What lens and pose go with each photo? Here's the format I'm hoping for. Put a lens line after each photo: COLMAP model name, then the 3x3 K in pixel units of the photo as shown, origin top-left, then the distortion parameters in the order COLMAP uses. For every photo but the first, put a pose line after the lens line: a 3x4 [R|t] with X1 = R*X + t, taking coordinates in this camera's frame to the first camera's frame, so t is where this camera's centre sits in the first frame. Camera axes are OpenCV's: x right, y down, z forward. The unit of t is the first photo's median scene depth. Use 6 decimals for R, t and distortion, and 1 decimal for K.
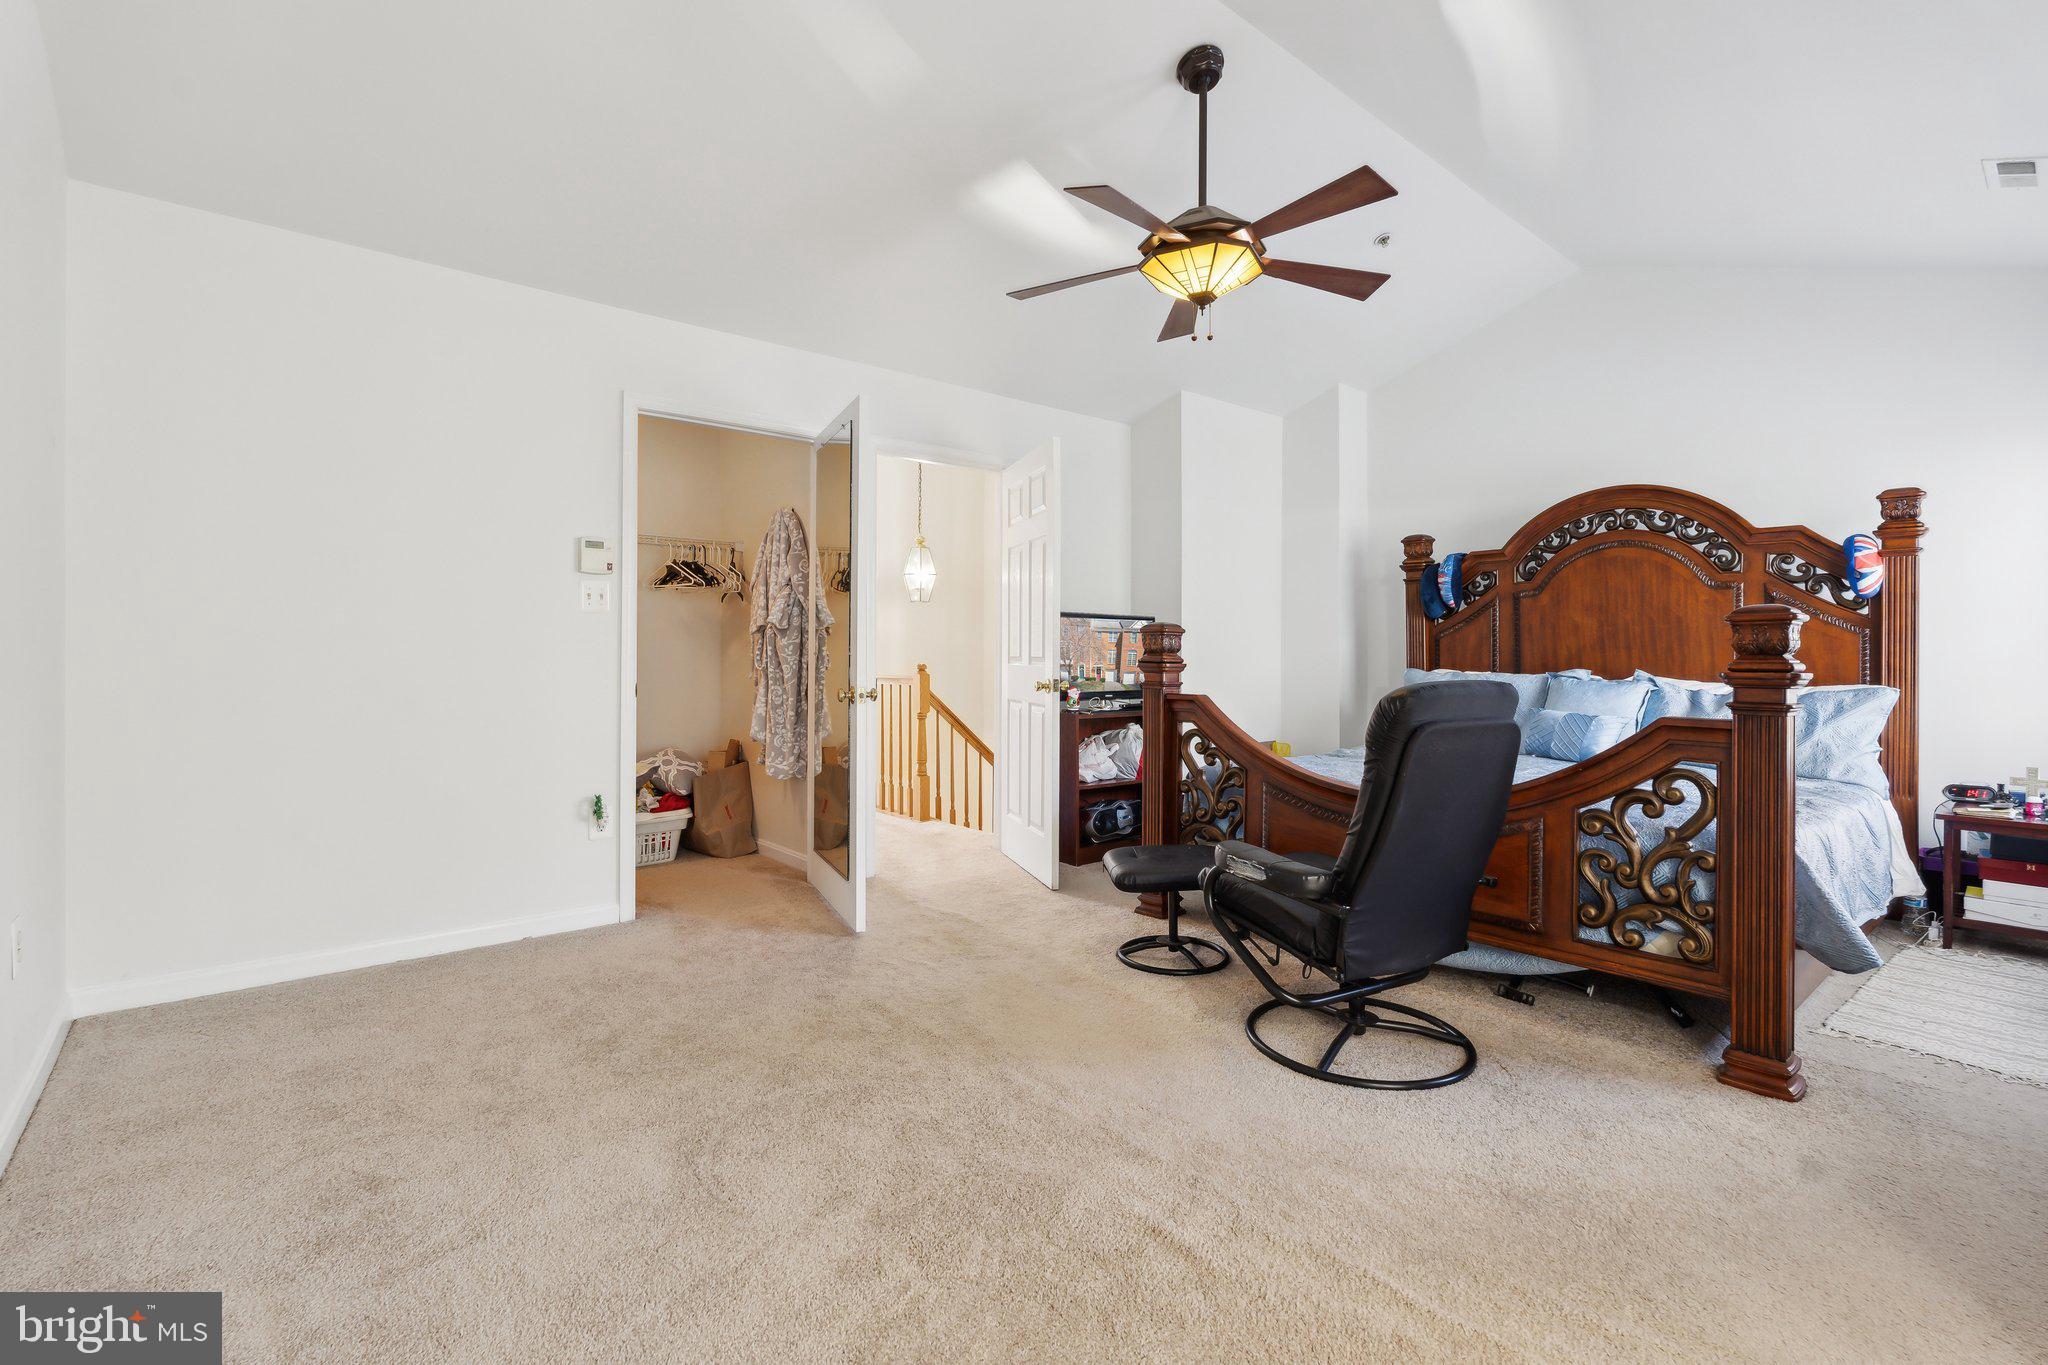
lens RADIAL K [[903.2, 0, 1019.6], [0, 903.2, 668.0], [0, 0, 1]] dist [-0.004901, -0.000626]
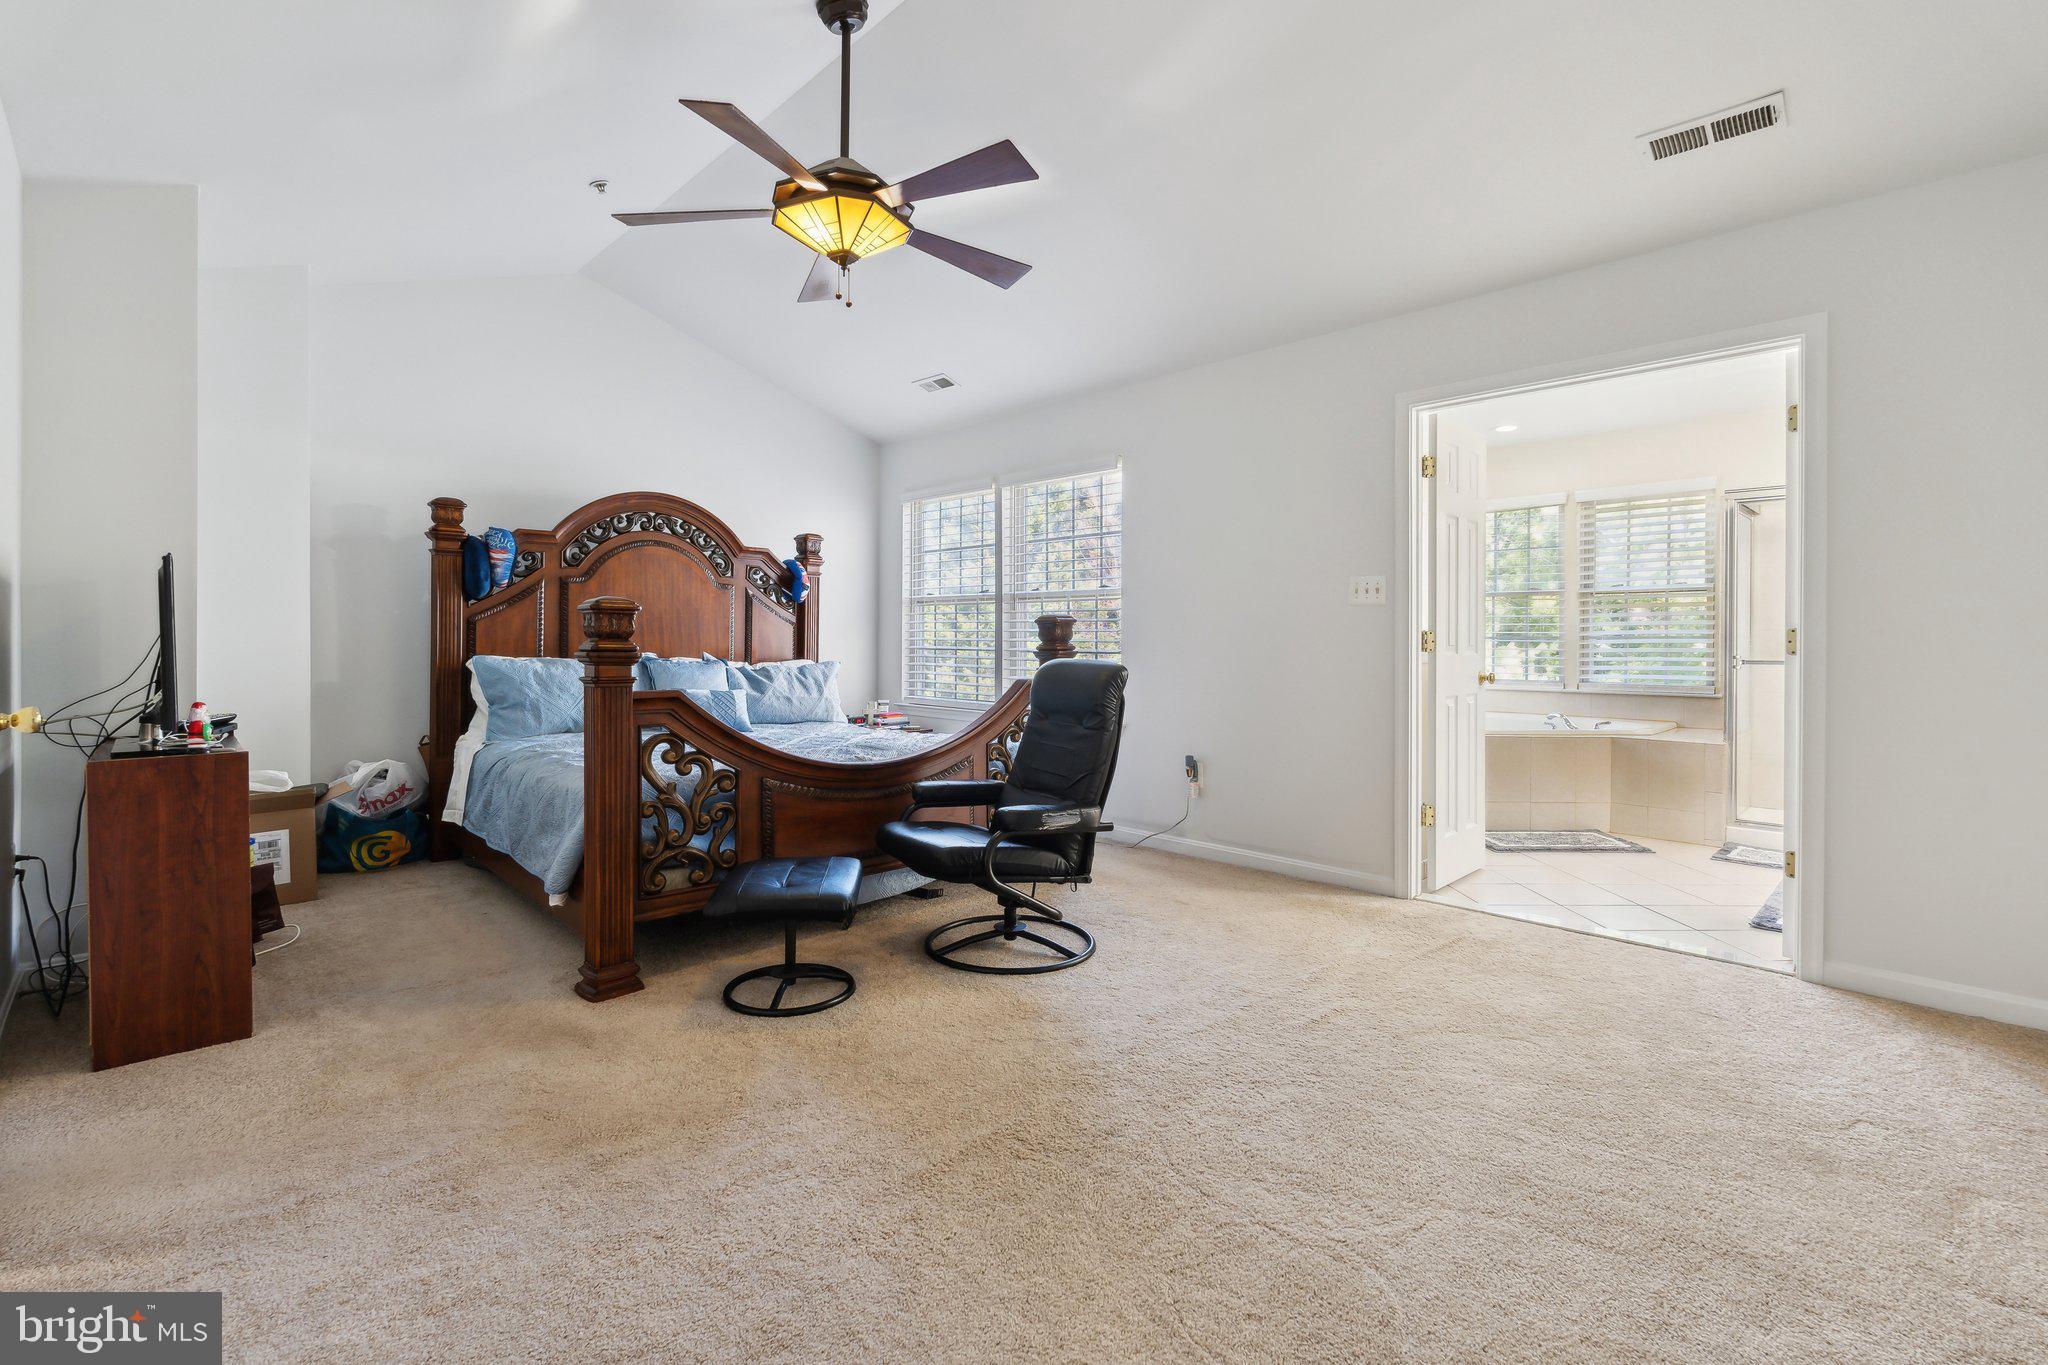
lens RADIAL K [[903.2, 0, 1020.0], [0, 903.2, 663.3], [0, 0, 1]] dist [-0.004901, -0.000626]
pose [[-0.058284, -0.029533, 0.997863, -0.491530], [0.013609, 0.999446, 0.030374, -0.012071], [-0.998207, 0.015350, -0.057849, 0.572912]]
